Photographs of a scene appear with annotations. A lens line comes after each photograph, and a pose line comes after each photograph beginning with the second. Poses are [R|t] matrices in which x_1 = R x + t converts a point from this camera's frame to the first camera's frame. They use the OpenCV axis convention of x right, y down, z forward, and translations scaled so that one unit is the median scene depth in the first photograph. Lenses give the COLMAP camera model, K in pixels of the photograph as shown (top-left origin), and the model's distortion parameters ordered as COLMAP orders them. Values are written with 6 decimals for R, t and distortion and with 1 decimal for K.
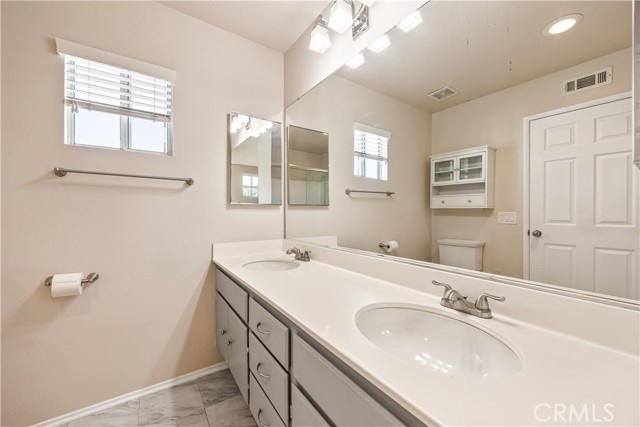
lens RADIAL K [[243.9, 0, 322.3], [0, 243.9, 214.3], [0, 0, 1]] dist [-0.000252, -0.000130]
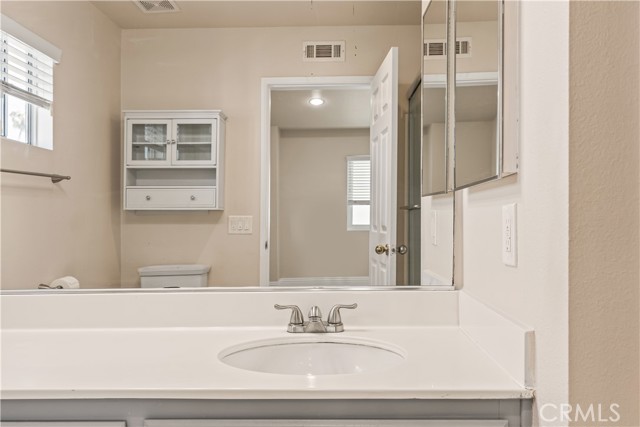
lens RADIAL K [[517.8, 0, 319.4], [0, 517.8, 216.3], [0, 0, 1]] dist [0.069040, 0.002855]
pose [[0.623058, -0.007296, 0.782142, -0.198105], [0.017887, 0.999828, -0.004922, 0.002592], [-0.781971, 0.017057, 0.623081, -0.029811]]
